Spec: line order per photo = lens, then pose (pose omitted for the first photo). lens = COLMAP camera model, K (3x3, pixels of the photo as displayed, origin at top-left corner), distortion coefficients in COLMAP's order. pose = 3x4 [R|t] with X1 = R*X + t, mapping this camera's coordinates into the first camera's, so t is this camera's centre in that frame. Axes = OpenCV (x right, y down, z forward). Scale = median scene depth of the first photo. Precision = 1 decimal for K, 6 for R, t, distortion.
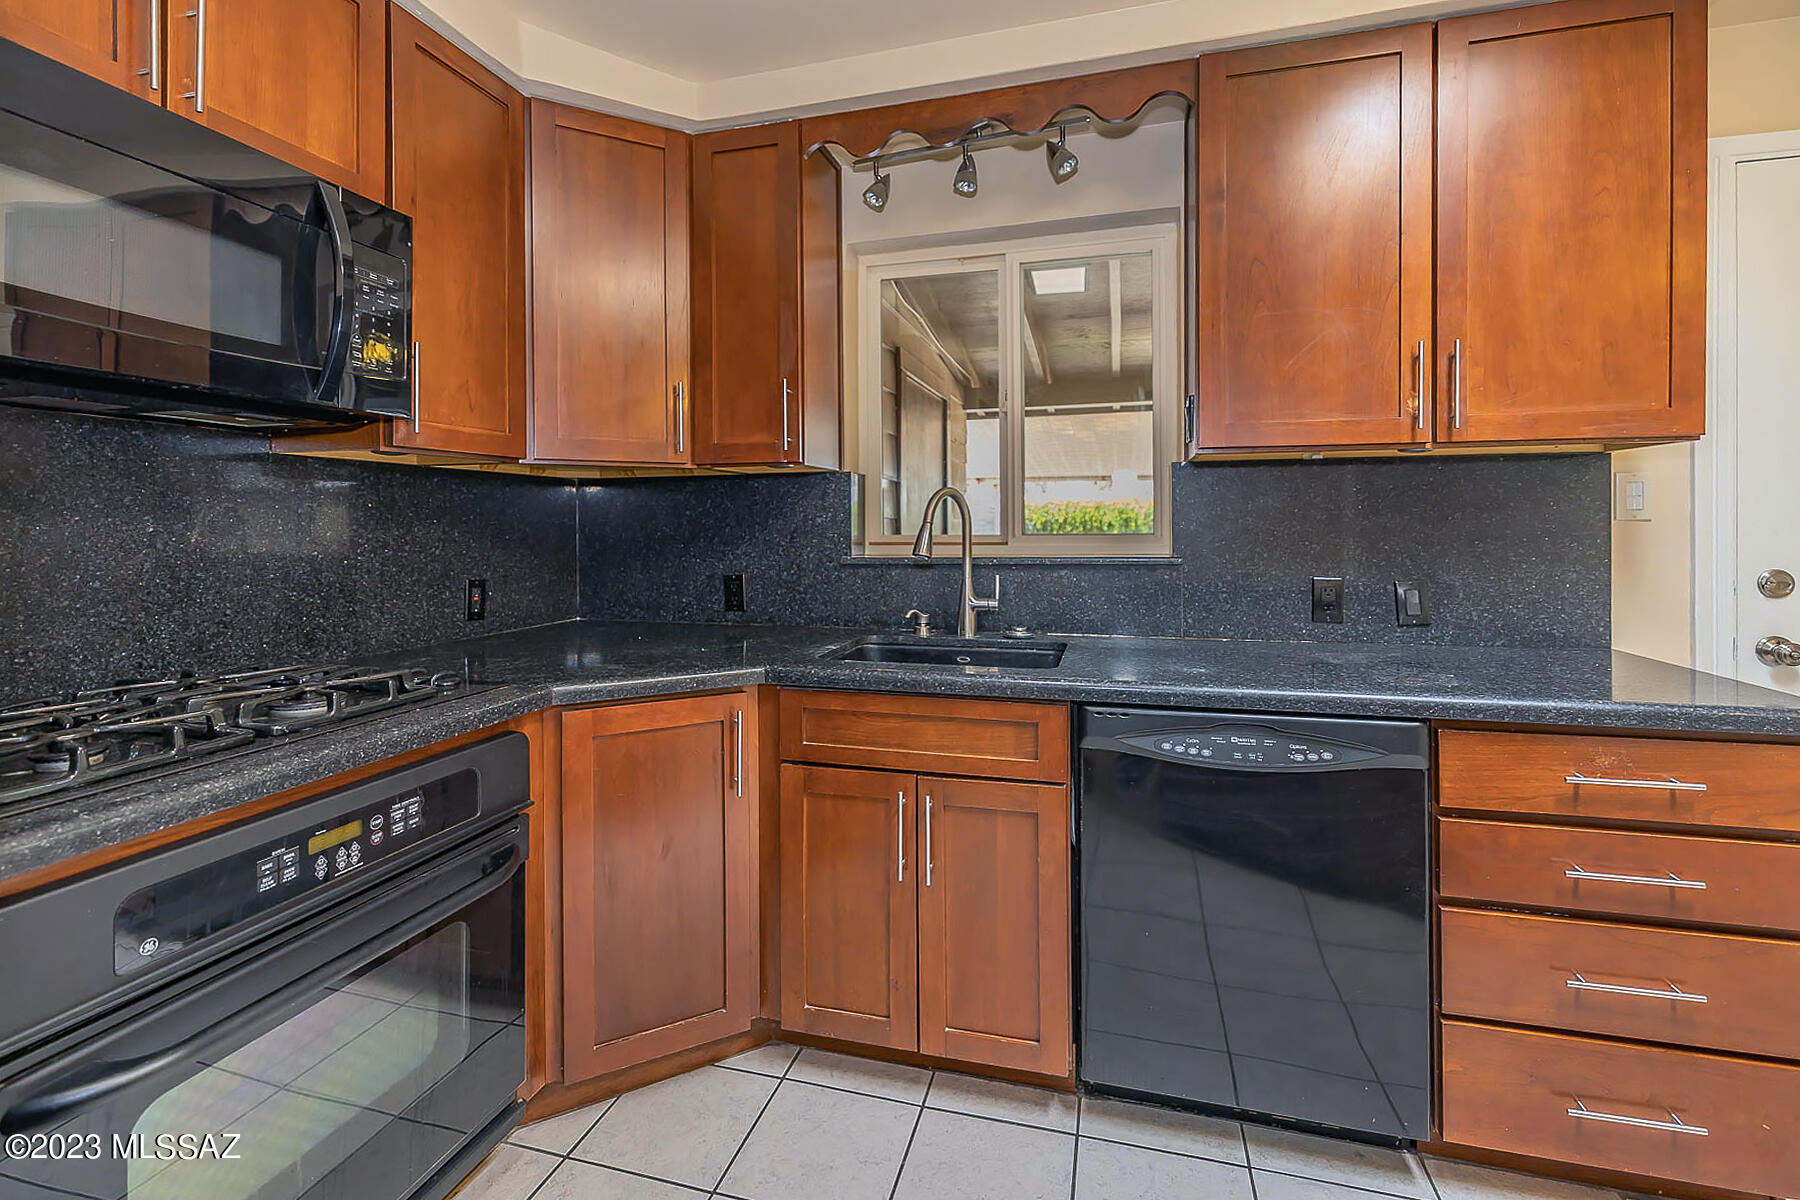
lens RADIAL K [[857.4, 0, 843.1], [0, 857.4, 546.8], [0, 0, 1]] dist [0.000582, 0.000053]
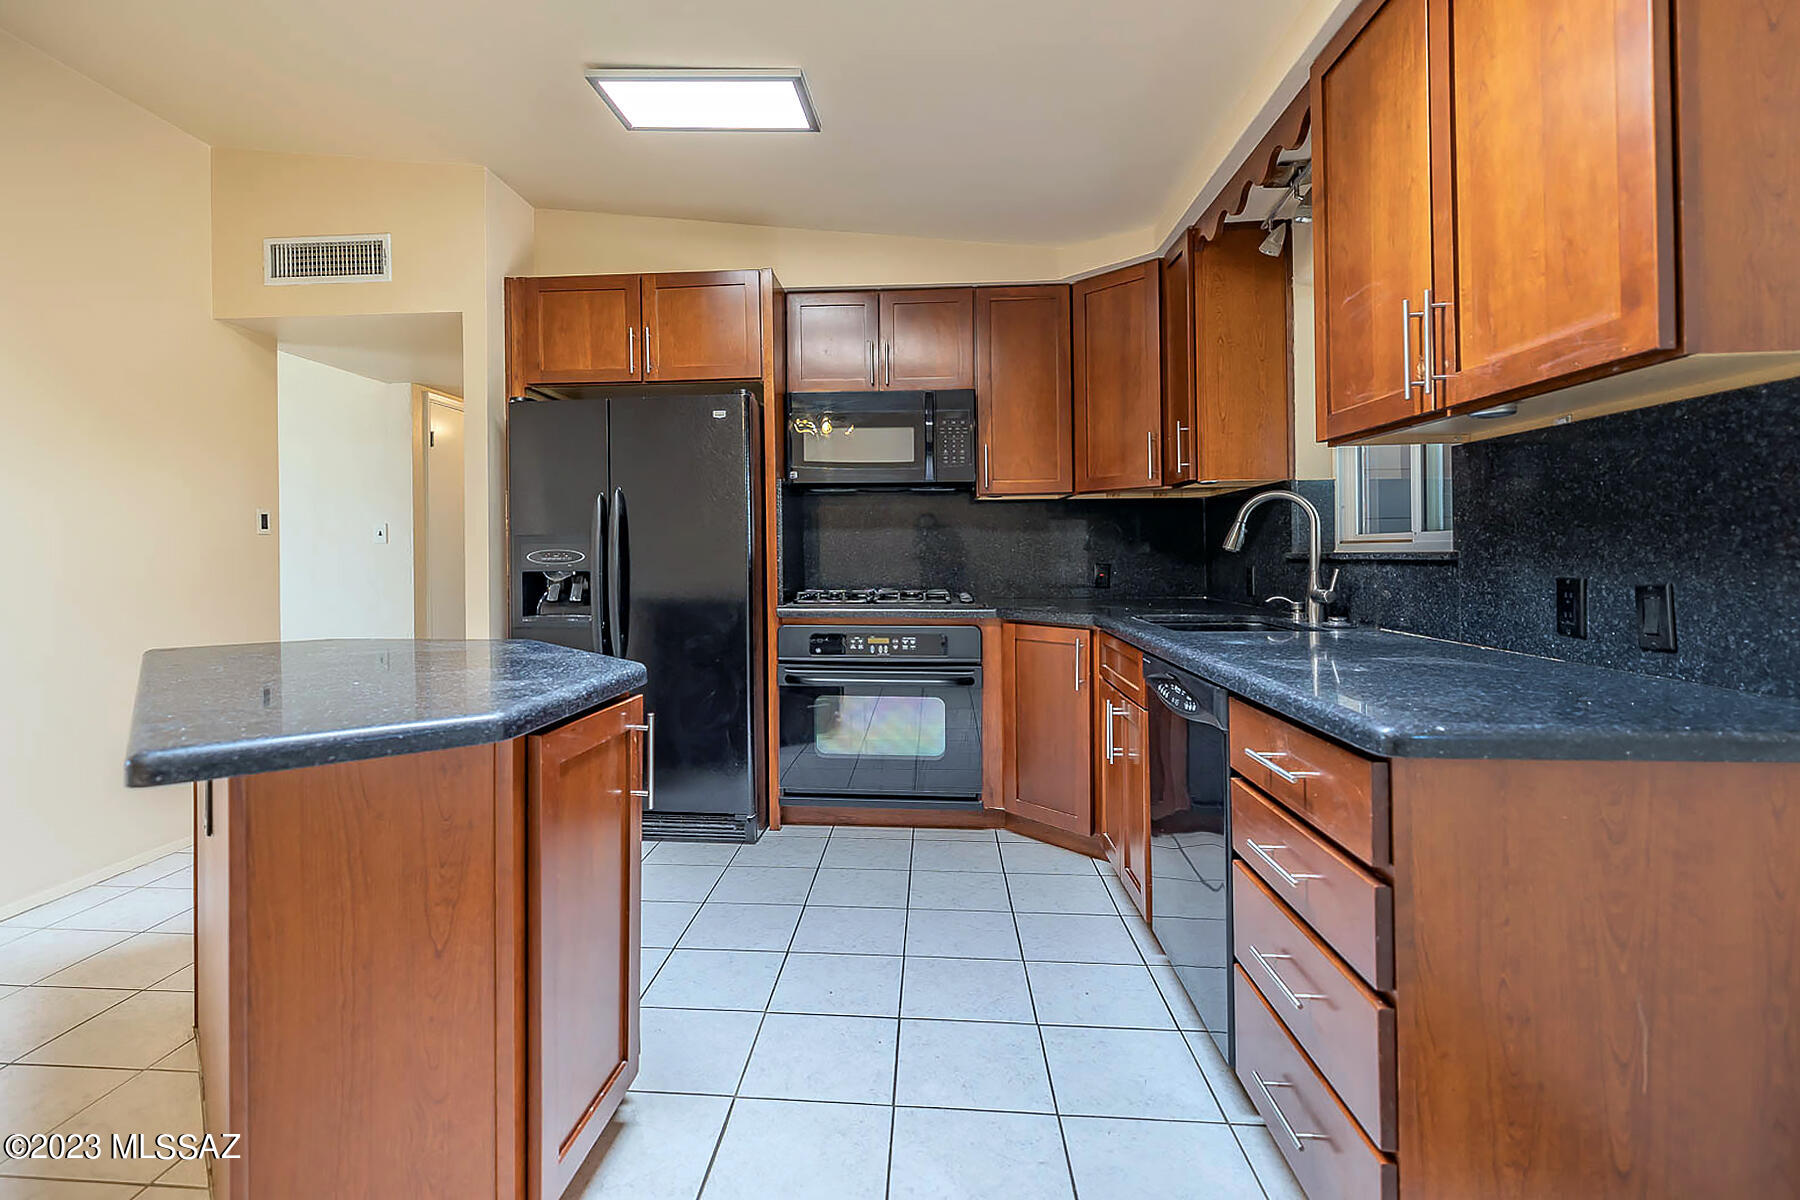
lens RADIAL K [[773.4, 0, 891.6], [0, 773.4, 553.2], [0, 0, 1]] dist [0.000139, -0.000202]
pose [[0.240700, 0.007455, -0.970571, 1.637282], [-0.020423, 0.999788, 0.002615, 0.036952], [0.970385, 0.019193, 0.240801, 0.366128]]
